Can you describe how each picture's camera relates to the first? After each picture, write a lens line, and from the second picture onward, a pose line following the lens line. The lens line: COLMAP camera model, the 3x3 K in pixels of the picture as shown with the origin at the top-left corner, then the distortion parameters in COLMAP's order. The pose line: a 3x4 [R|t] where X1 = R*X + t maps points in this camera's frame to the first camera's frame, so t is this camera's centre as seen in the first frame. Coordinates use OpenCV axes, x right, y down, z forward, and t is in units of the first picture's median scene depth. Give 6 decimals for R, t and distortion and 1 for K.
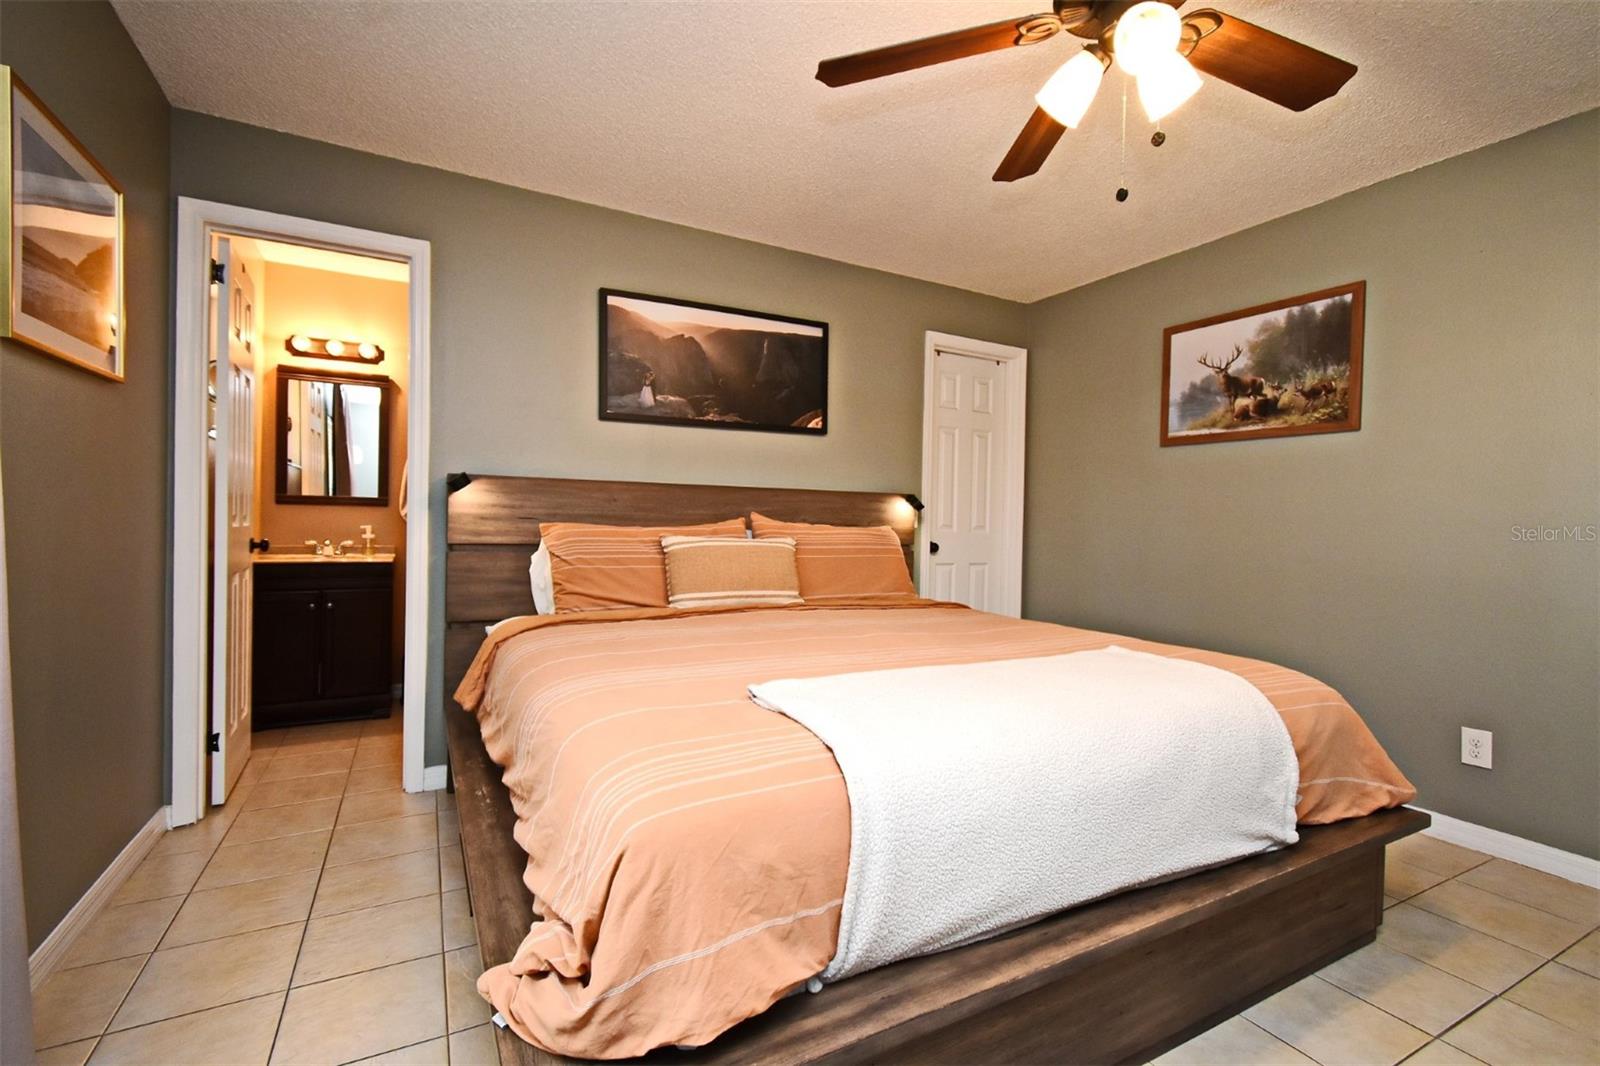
lens RADIAL K [[706.3, 0, 801.1], [0, 706.3, 529.7], [0, 0, 1]] dist [0.004607, -0.001922]
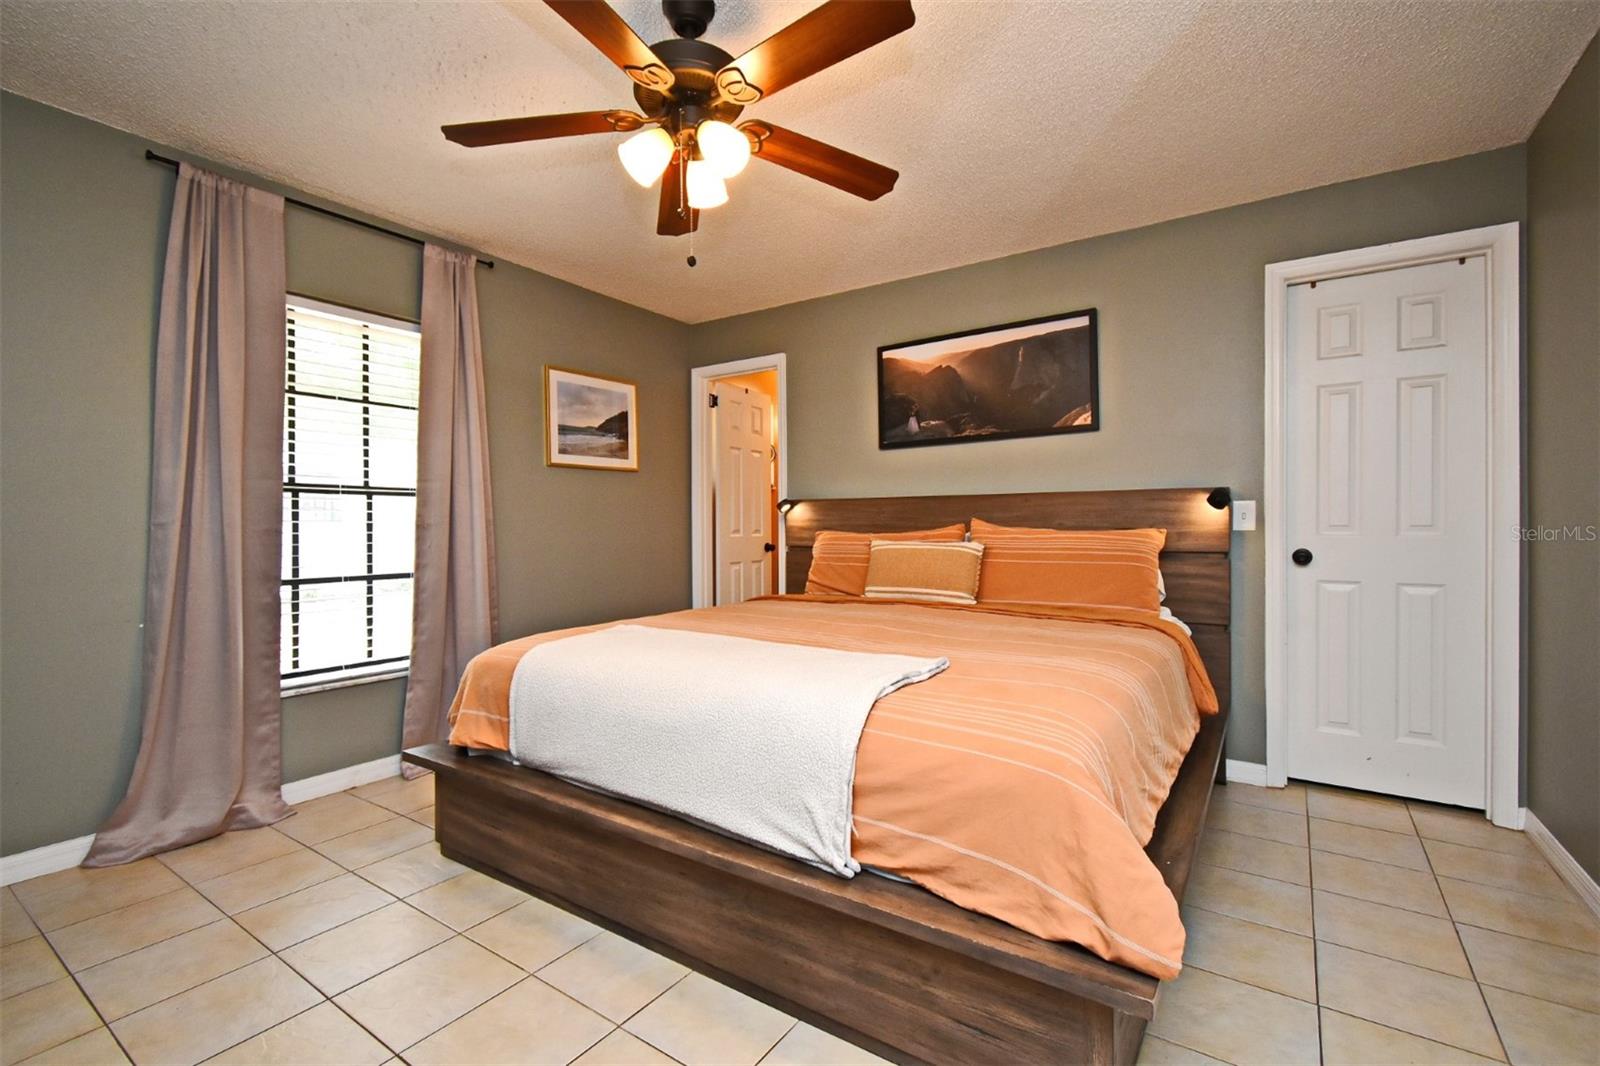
lens RADIAL K [[706.3, 0, 801.1], [0, 706.3, 529.7], [0, 0, 1]] dist [0.004607, -0.001922]
pose [[0.463199, -0.019519, -0.886039, 0.765452], [0.004317, 0.999795, -0.019768, 0.012505], [0.886244, 0.005331, 0.463189, 0.278056]]
